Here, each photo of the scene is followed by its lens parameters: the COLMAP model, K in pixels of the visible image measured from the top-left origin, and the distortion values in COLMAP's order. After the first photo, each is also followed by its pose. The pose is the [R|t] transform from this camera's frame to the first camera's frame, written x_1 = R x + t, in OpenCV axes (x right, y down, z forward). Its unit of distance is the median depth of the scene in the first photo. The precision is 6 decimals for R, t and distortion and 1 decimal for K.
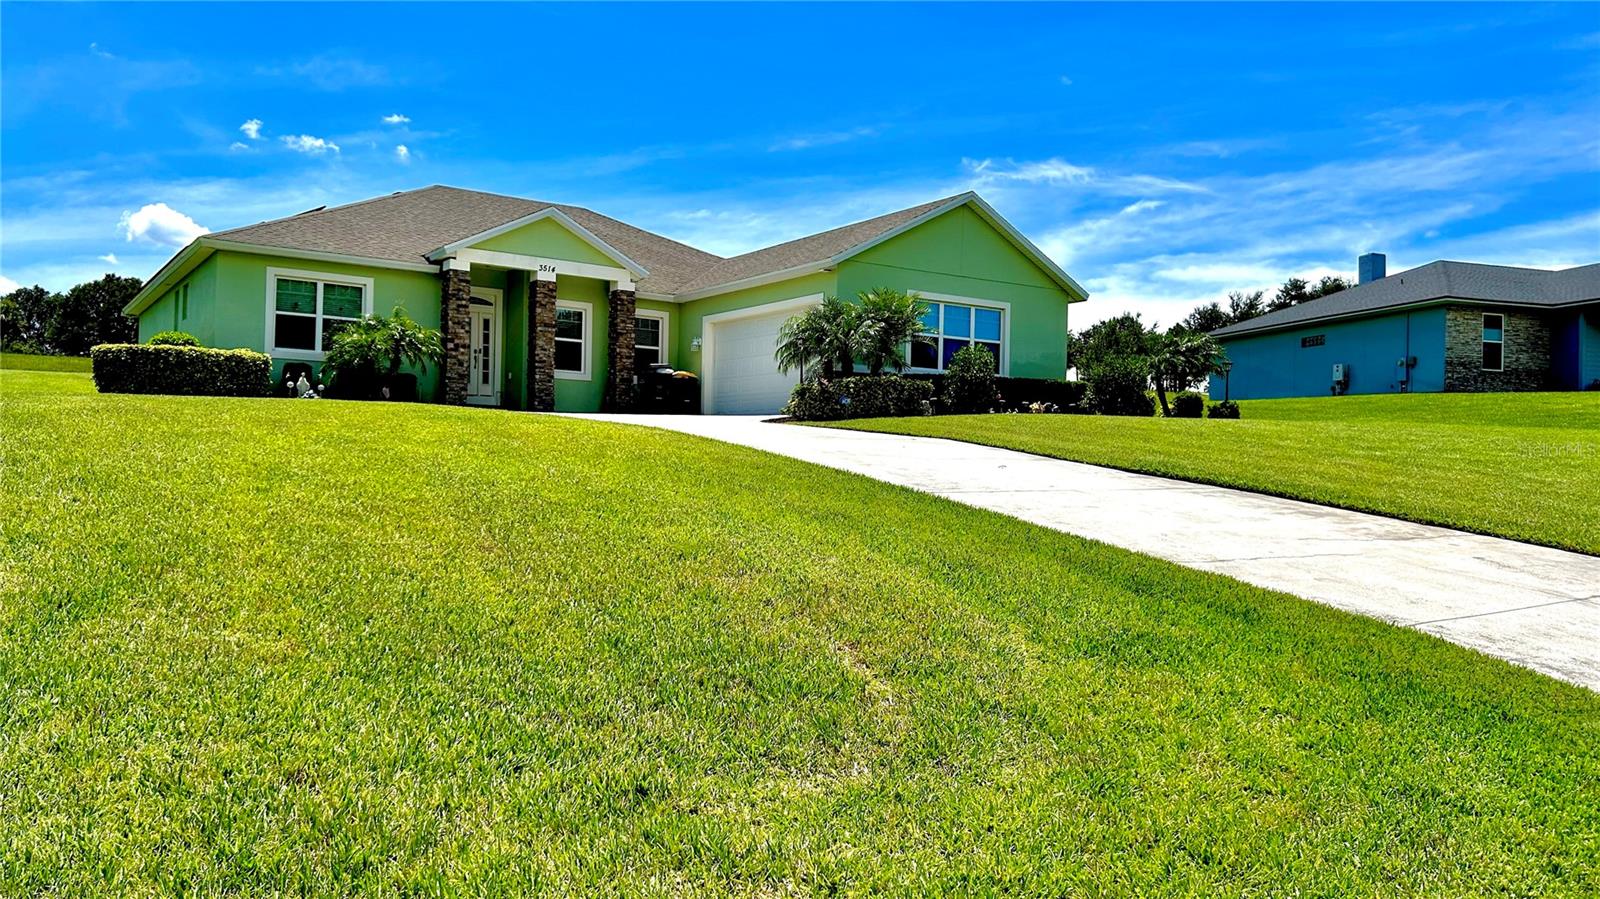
lens RADIAL K [[1202.9, 0, 798.1], [0, 1202.9, 447.2], [0, 0, 1]] dist [0.032749, -0.033690]
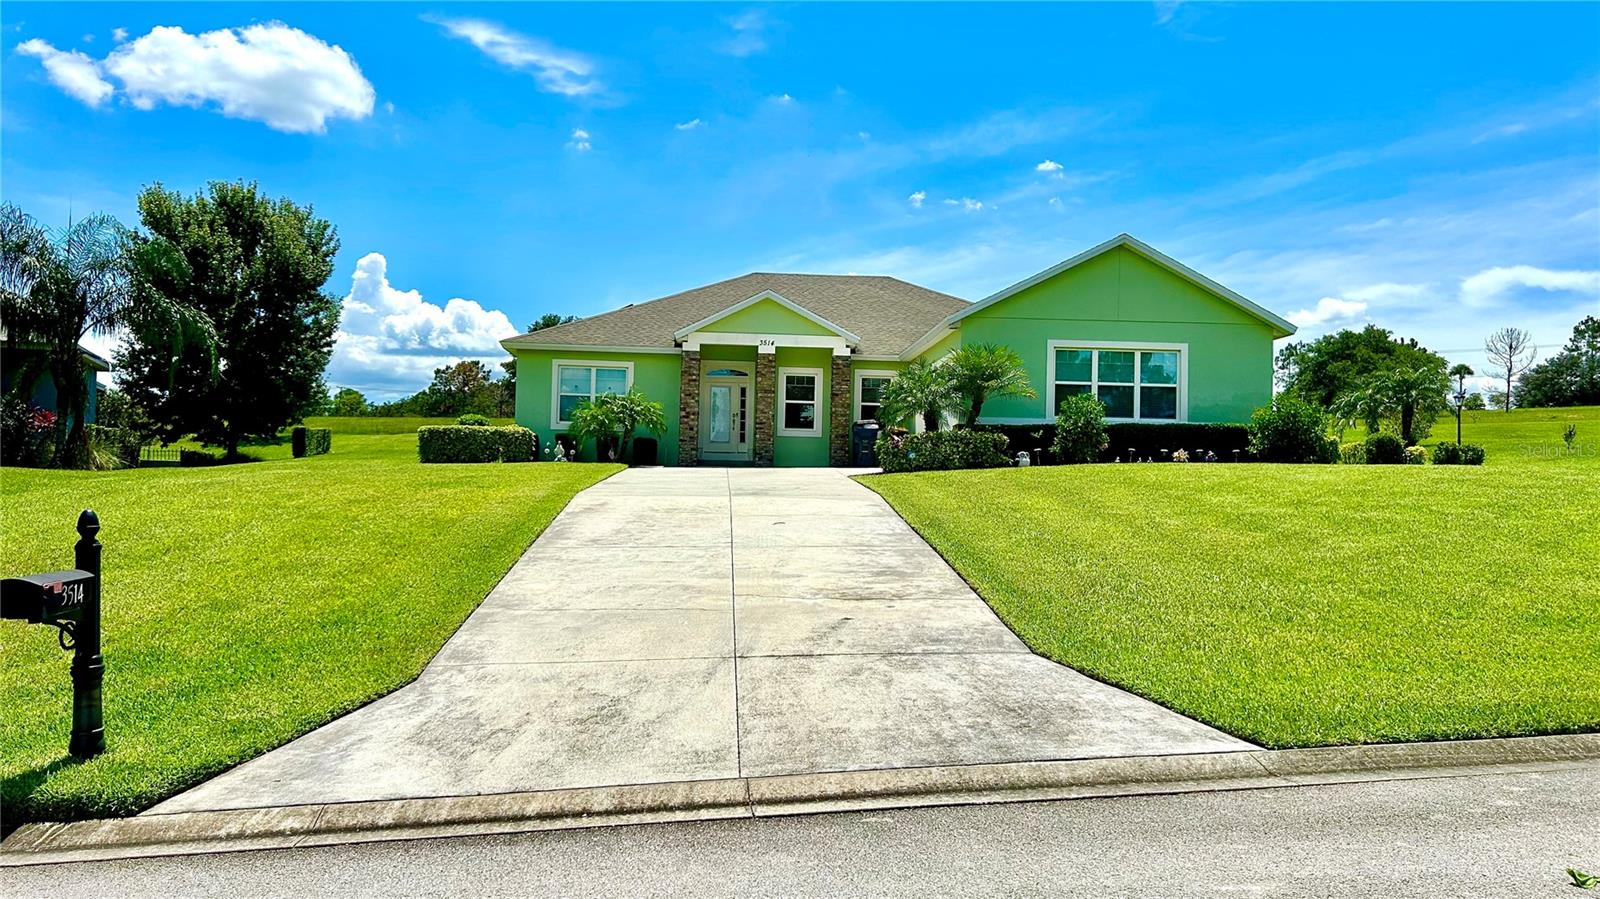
lens RADIAL K [[1202.9, 0, 789.1], [0, 1202.9, 456.1], [0, 0, 1]] dist [0.032749, -0.033690]
pose [[0.848618, -0.019442, -0.528649, 0.400929], [0.006865, 0.999645, -0.025745, -0.009554], [0.528962, 0.018218, 0.848450, 0.035712]]
